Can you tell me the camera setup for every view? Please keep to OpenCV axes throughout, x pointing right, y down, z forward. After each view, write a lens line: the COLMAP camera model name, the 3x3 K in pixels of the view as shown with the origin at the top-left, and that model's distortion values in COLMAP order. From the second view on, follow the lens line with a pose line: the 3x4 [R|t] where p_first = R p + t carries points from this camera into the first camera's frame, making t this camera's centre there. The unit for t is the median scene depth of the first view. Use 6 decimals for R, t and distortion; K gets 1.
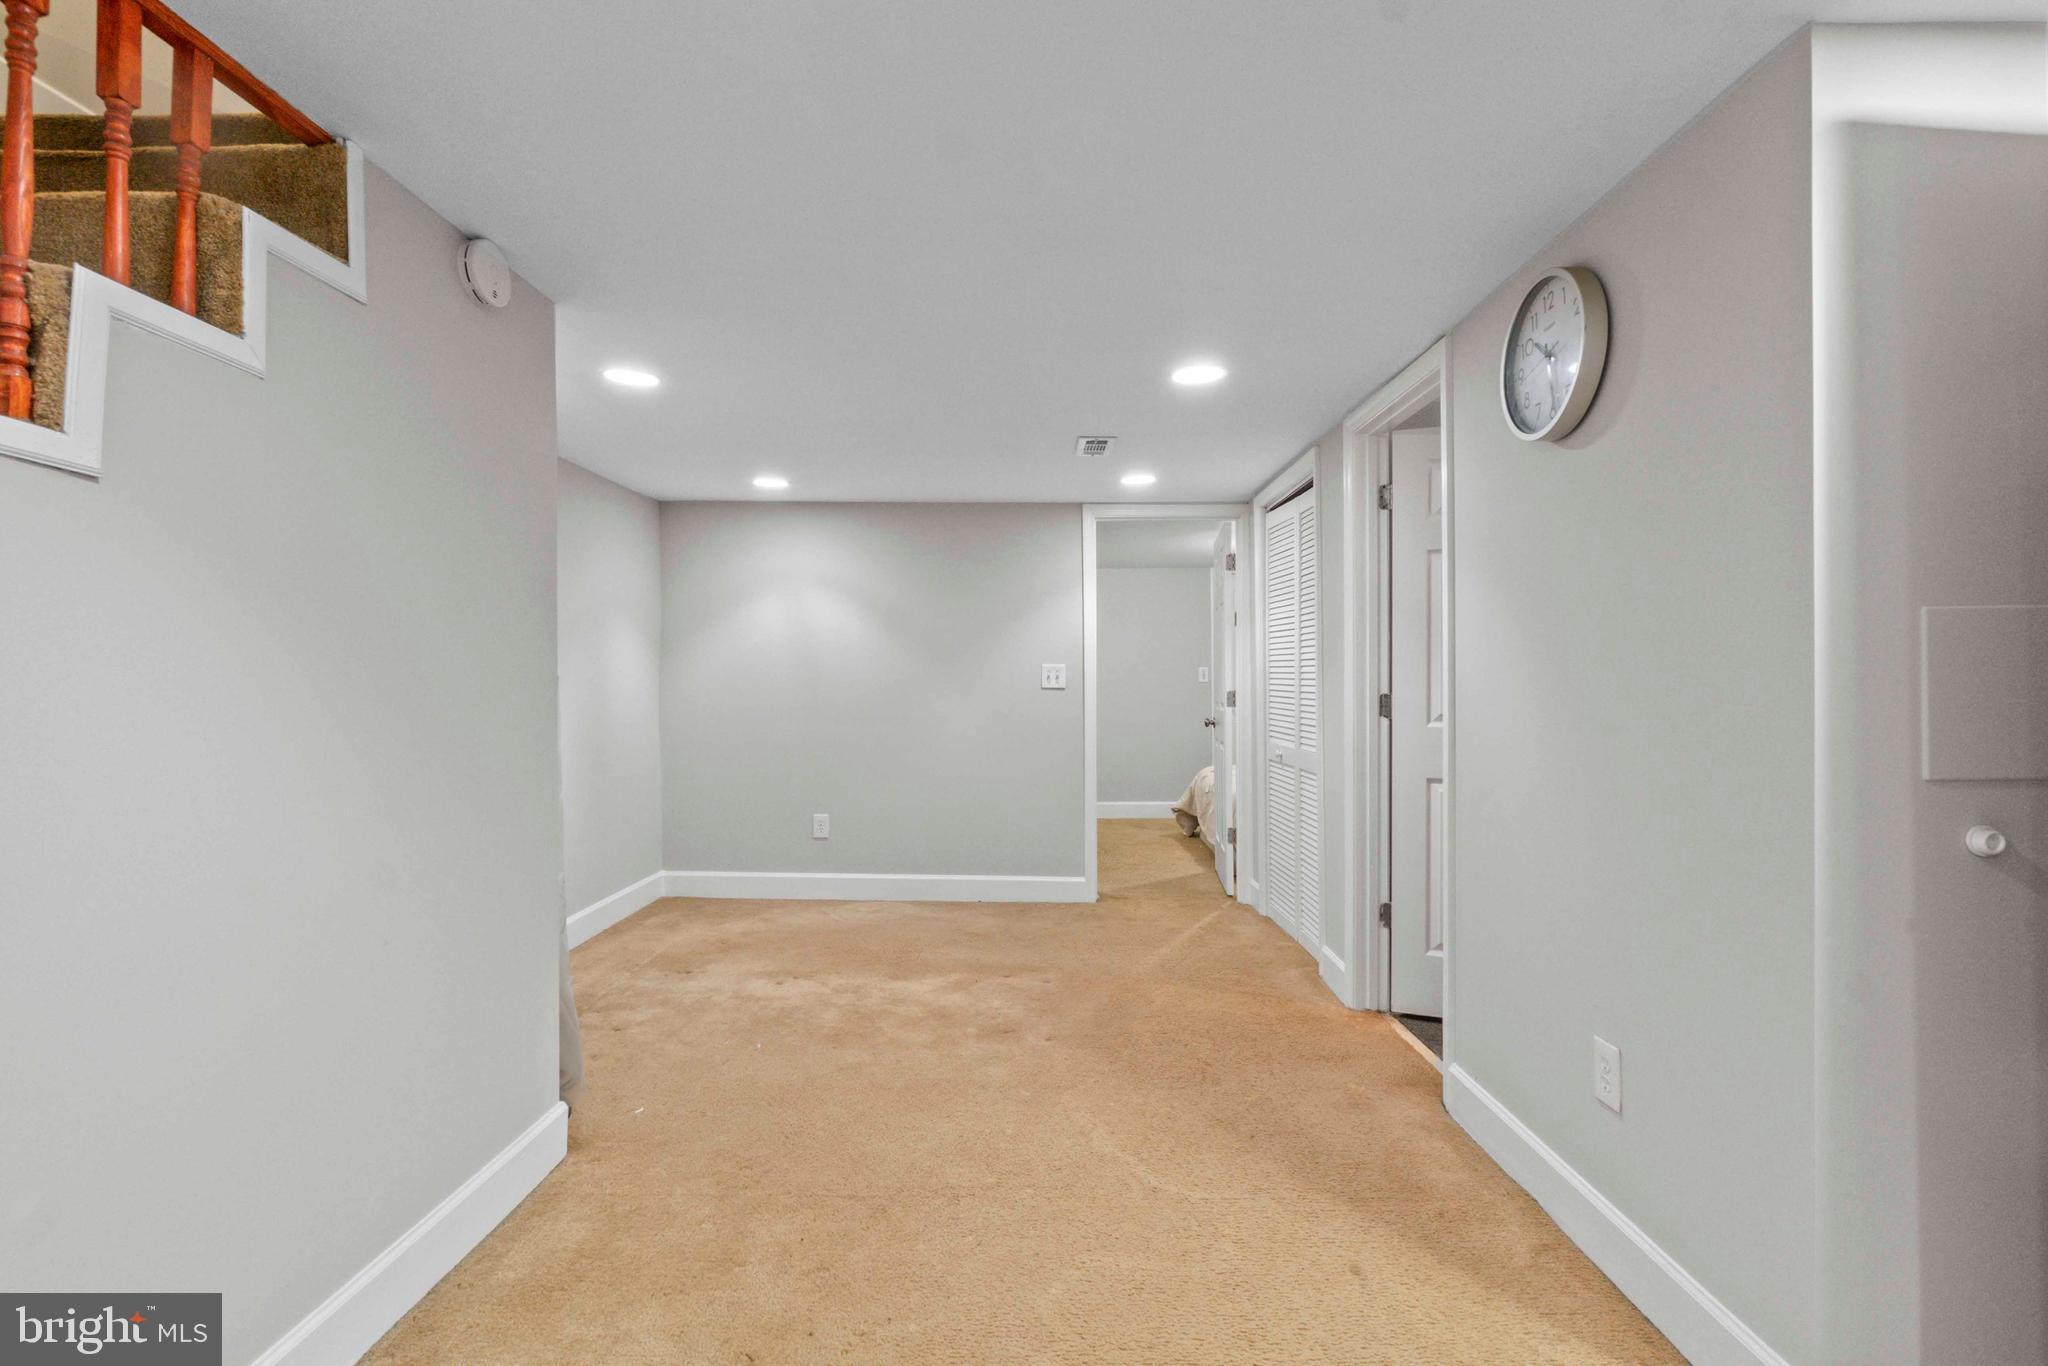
lens RADIAL K [[955.5, 0, 1010.2], [0, 955.5, 681.1], [0, 0, 1]] dist [-0.007311, 0.000365]
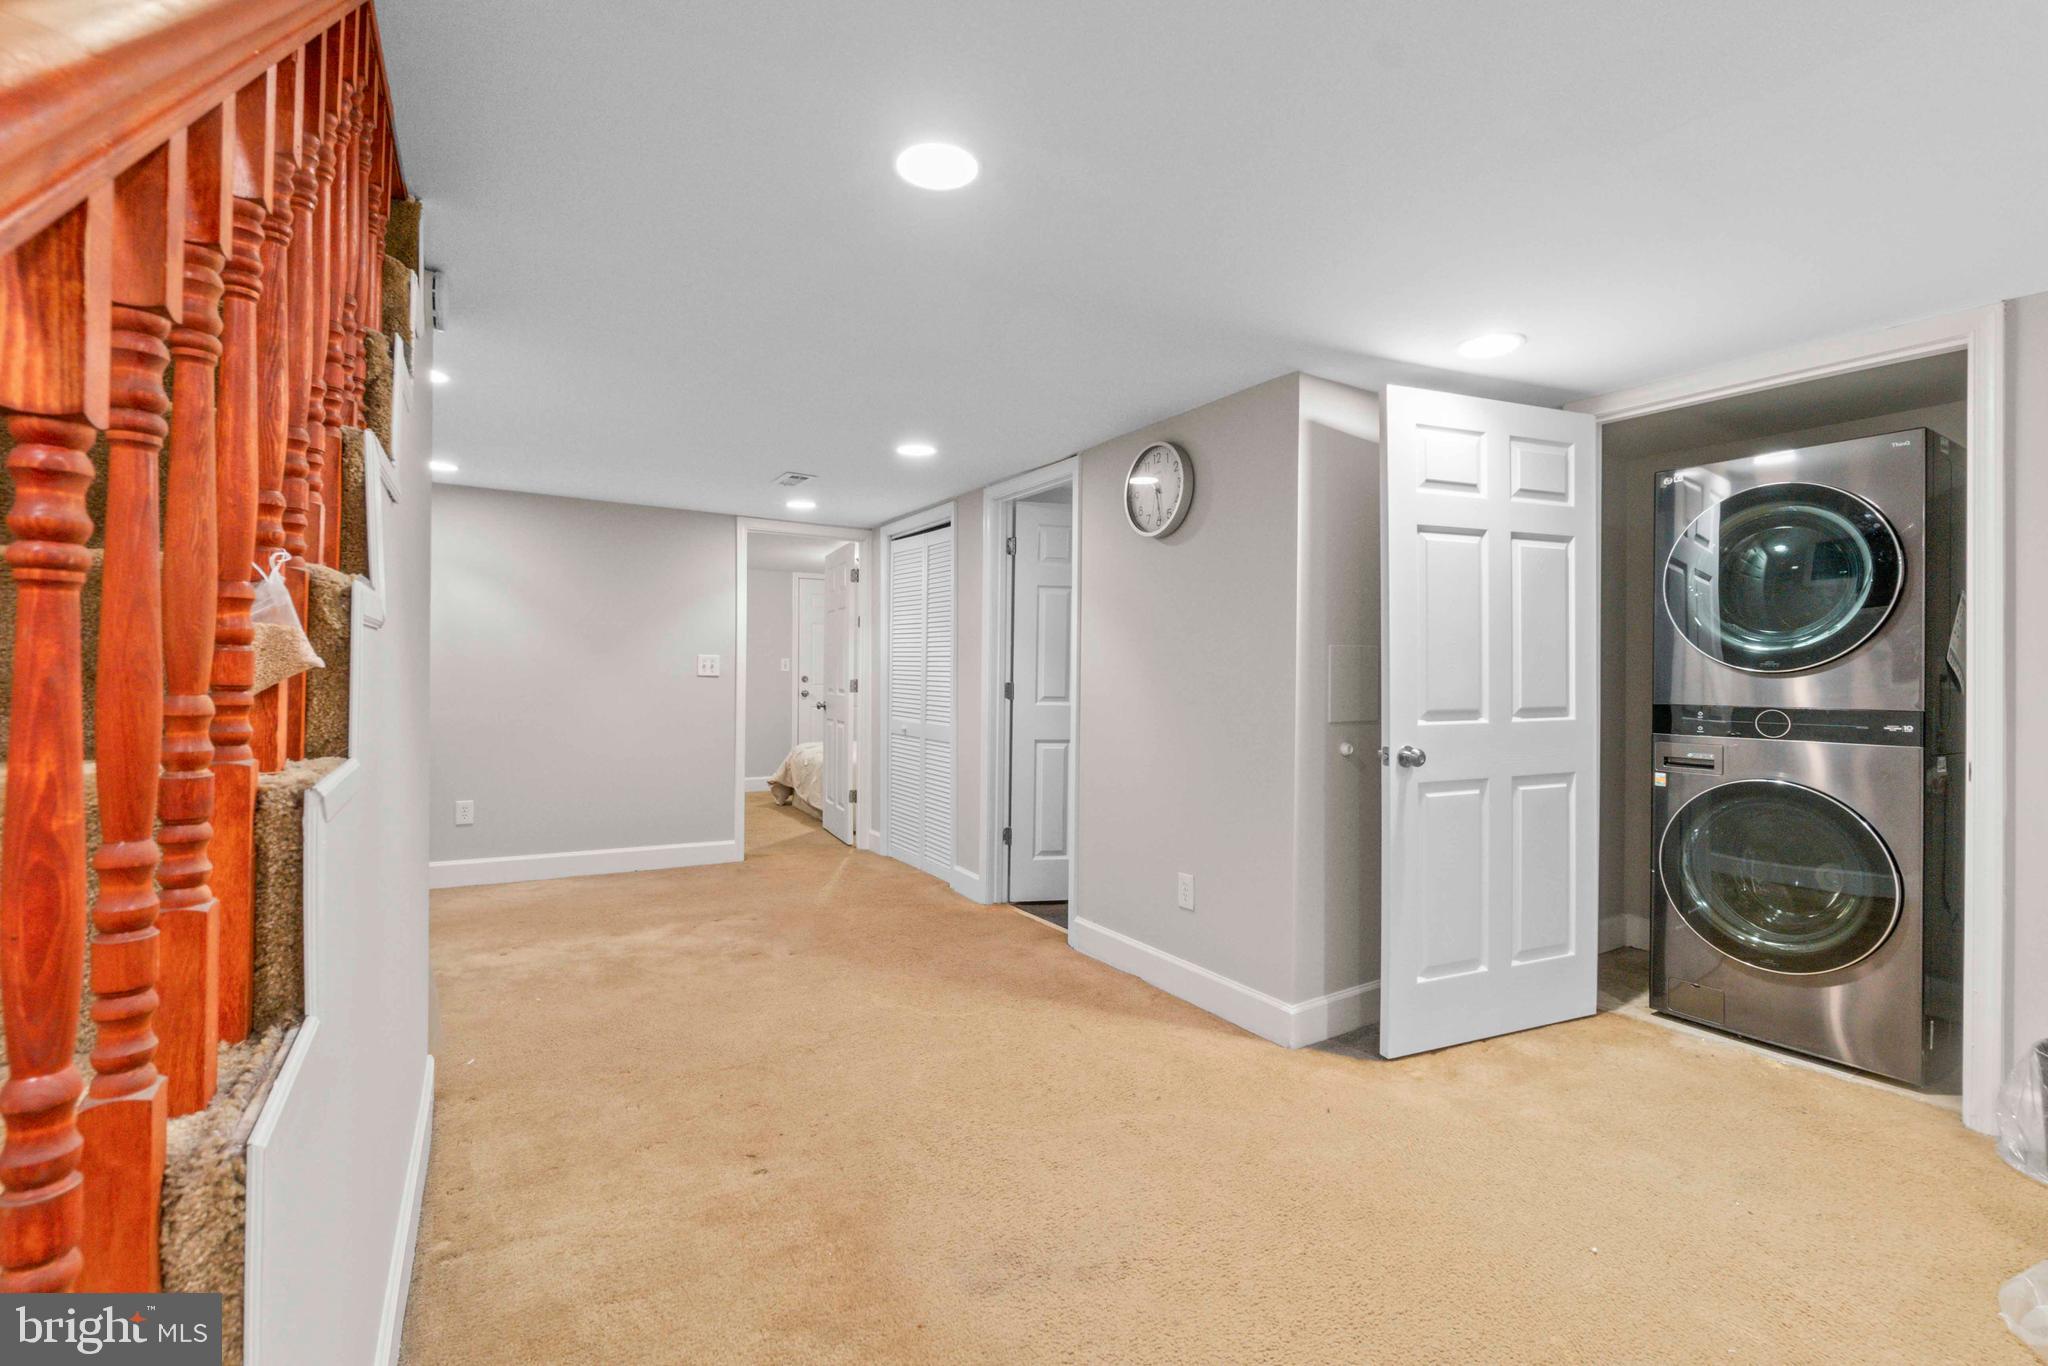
lens RADIAL K [[892.9, 0, 1041.9], [0, 892.9, 676.9], [0, 0, 1]] dist [-0.004535, 0.000830]
pose [[0.835134, 0.008732, 0.549978, -0.305814], [-0.012755, 0.999913, 0.003492, -0.000430], [-0.549899, -0.009931, 0.835172, -0.152562]]
